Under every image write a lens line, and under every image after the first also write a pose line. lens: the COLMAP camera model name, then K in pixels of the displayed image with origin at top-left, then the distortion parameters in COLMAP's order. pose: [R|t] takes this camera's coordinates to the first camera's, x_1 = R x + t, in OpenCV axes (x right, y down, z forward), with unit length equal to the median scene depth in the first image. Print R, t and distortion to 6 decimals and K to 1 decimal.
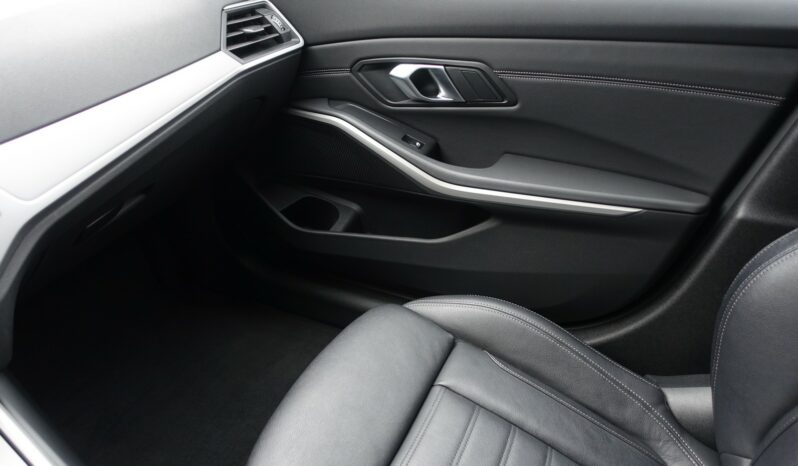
lens RADIAL K [[545.7, 0, 399.0], [0, 545.7, 233.0], [0, 0, 1]] dist [-0.001364, -0.000395]
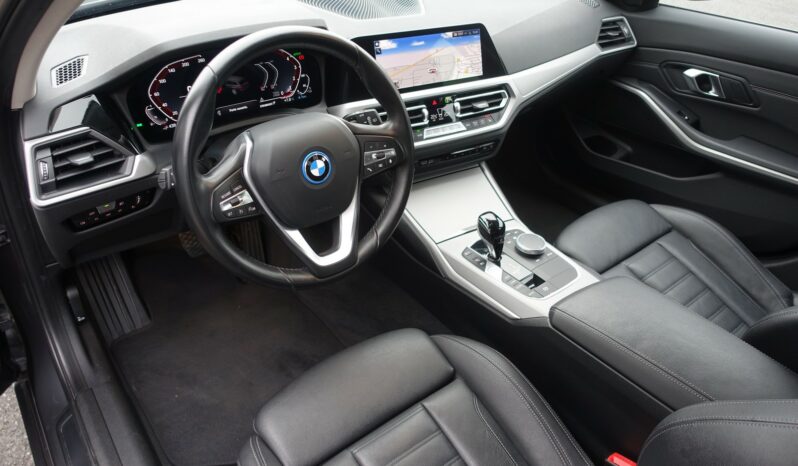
lens RADIAL K [[545.7, 0, 399.0], [0, 545.7, 233.0], [0, 0, 1]] dist [-0.001364, -0.000395]
pose [[0.889919, 0.309800, -0.334767, -0.083020], [-0.287014, 0.950769, 0.116883, 0.239996], [0.354496, -0.007933, 0.935024, -0.913373]]
